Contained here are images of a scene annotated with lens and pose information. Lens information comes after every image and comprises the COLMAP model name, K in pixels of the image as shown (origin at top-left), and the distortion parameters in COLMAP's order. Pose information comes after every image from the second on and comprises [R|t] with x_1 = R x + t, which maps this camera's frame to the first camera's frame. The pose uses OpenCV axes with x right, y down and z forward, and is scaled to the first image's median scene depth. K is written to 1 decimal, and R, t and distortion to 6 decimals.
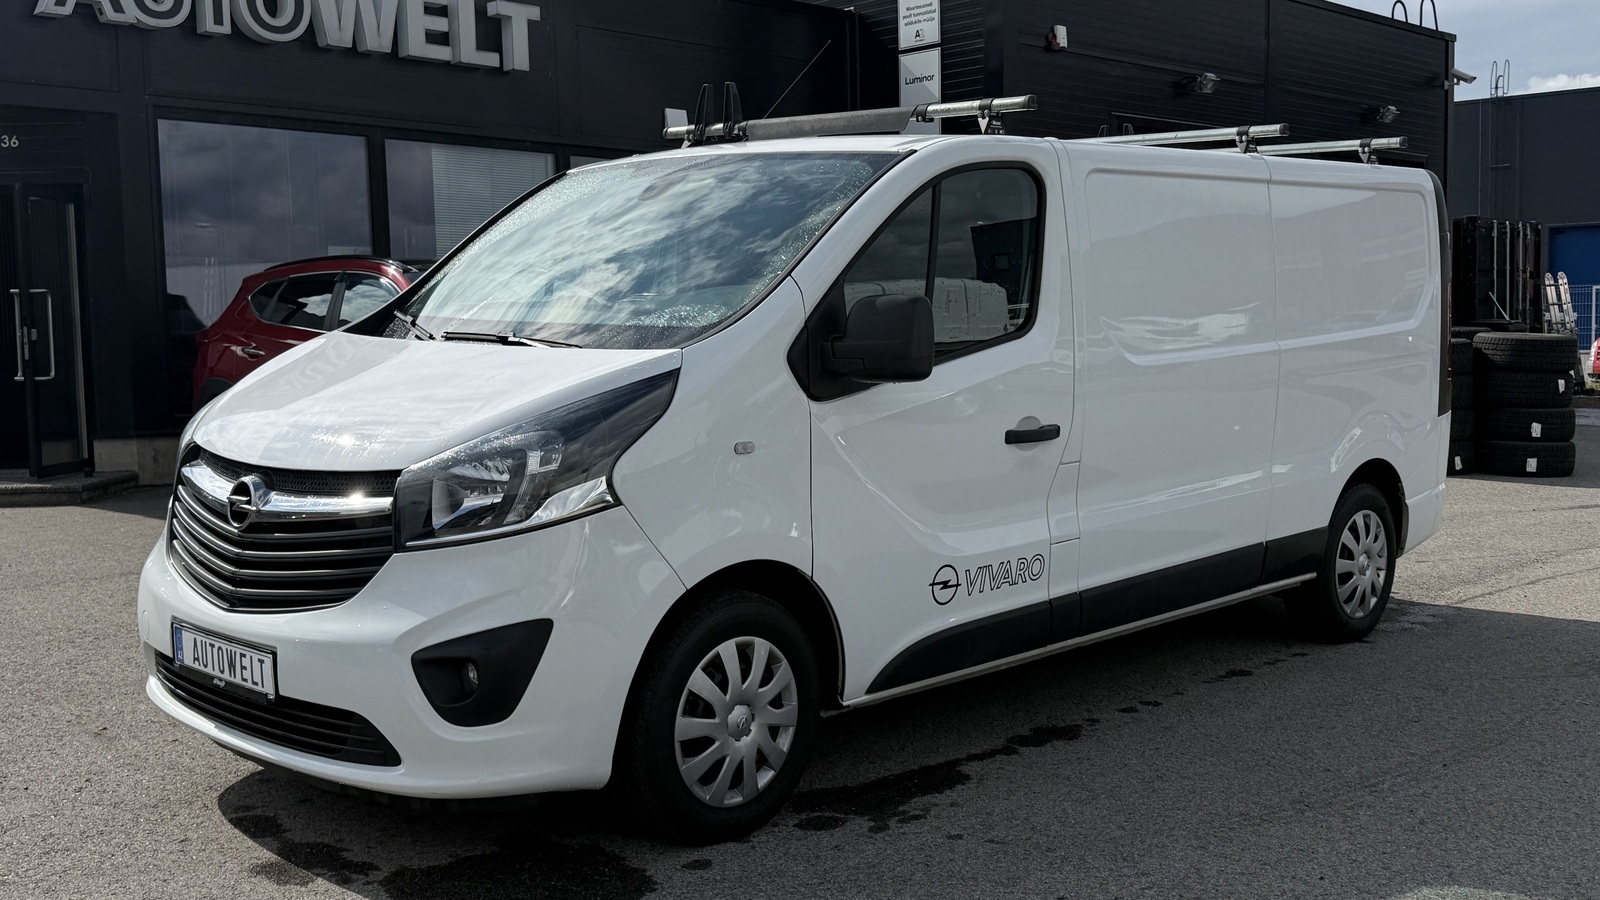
lens RADIAL K [[1844.9, 0, 800.0], [0, 1844.9, 450.0], [0, 0, 1]] dist [-0.001622, -0.028823]
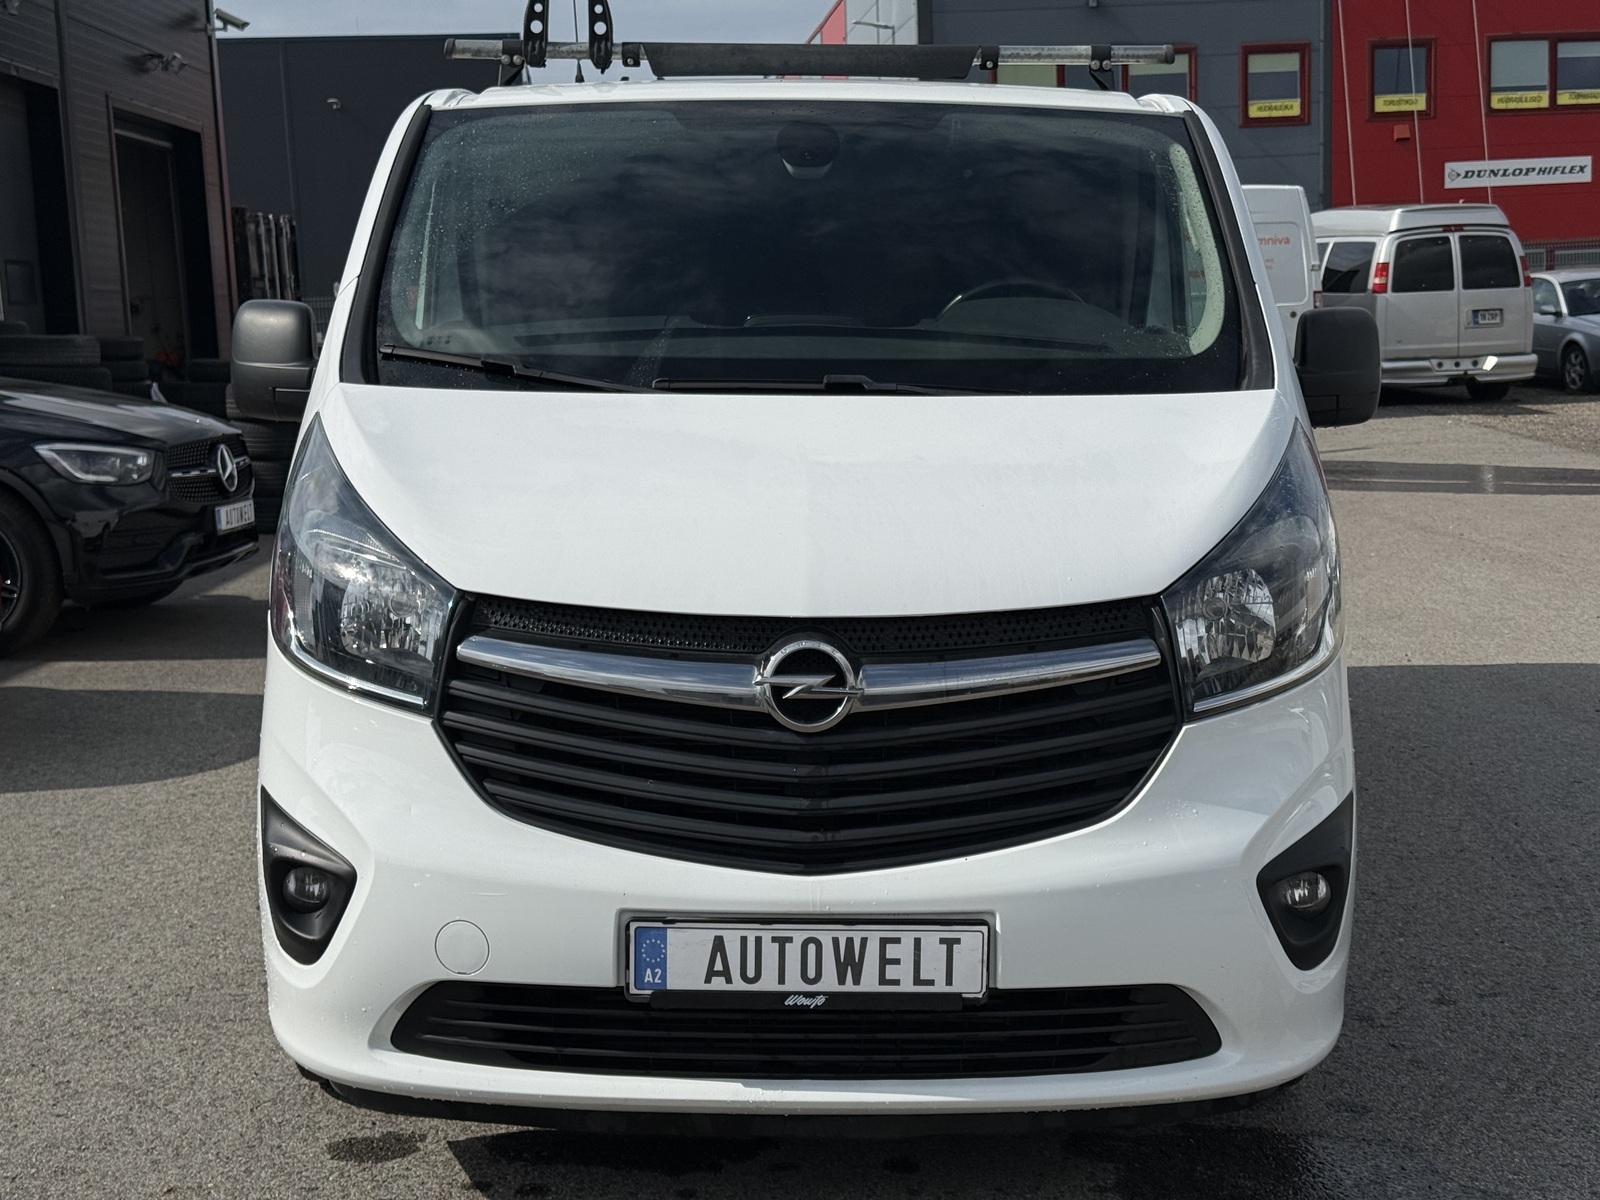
lens RADIAL K [[2402.9, 0, 800.0], [0, 2402.9, 600.0], [0, 0, 1]] dist [0.175960, -0.018310]
pose [[0.720423, -0.101804, 0.686023, -0.834949], [0.078566, 0.994780, 0.065117, -0.049132], [-0.689071, 0.006986, 0.724660, 0.457178]]
